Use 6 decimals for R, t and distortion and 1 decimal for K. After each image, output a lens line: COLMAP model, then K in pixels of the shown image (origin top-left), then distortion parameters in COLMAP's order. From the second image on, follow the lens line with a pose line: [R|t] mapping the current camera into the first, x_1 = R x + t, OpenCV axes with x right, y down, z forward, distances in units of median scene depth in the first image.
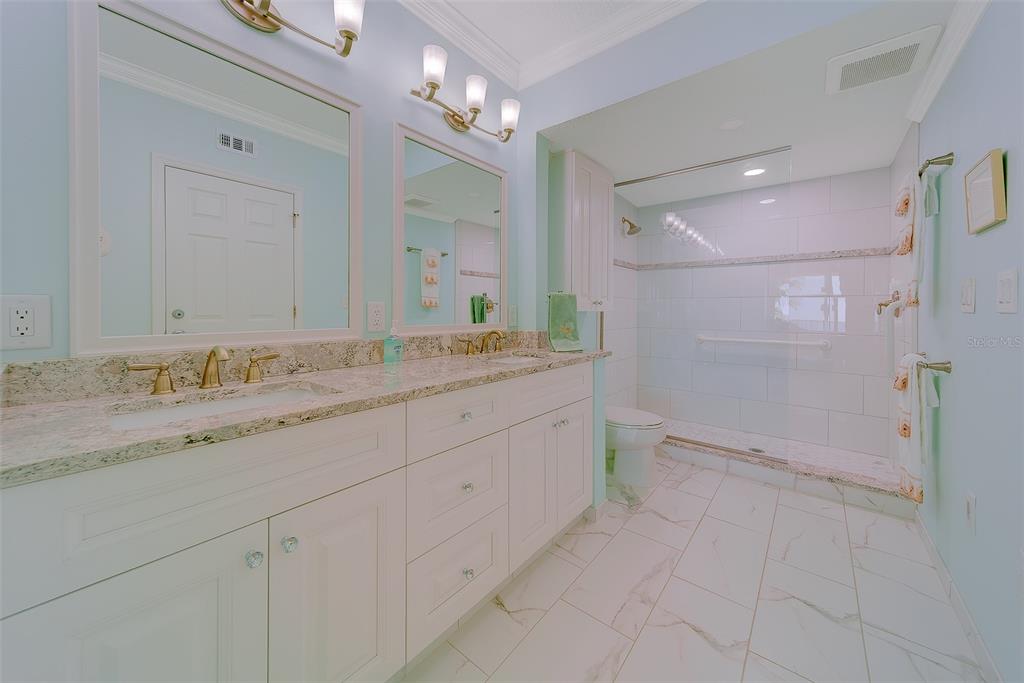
lens RADIAL K [[368.9, 0, 516.9], [0, 368.9, 311.4], [0, 0, 1]] dist [0.001734, 0.000318]
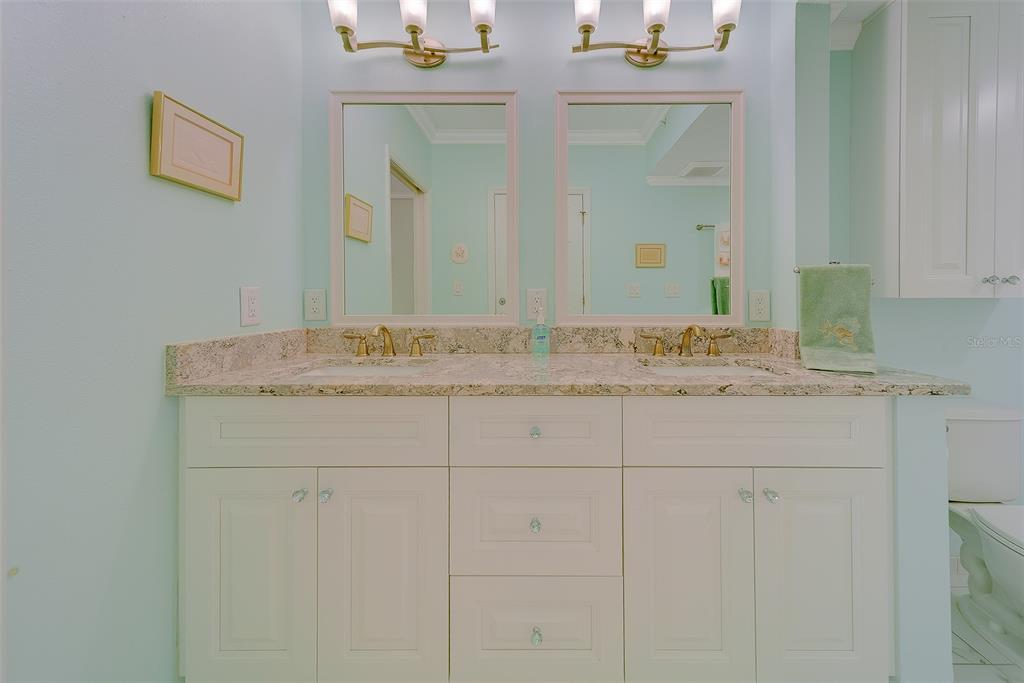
lens RADIAL K [[368.9, 0, 524.5], [0, 368.9, 298.9], [0, 0, 1]] dist [0.001734, 0.000318]
pose [[0.629676, -0.001408, -0.776857, 0.313898], [0.000424, 0.999999, -0.001469, 0.002304], [0.776858, 0.000596, 0.629676, 0.338496]]
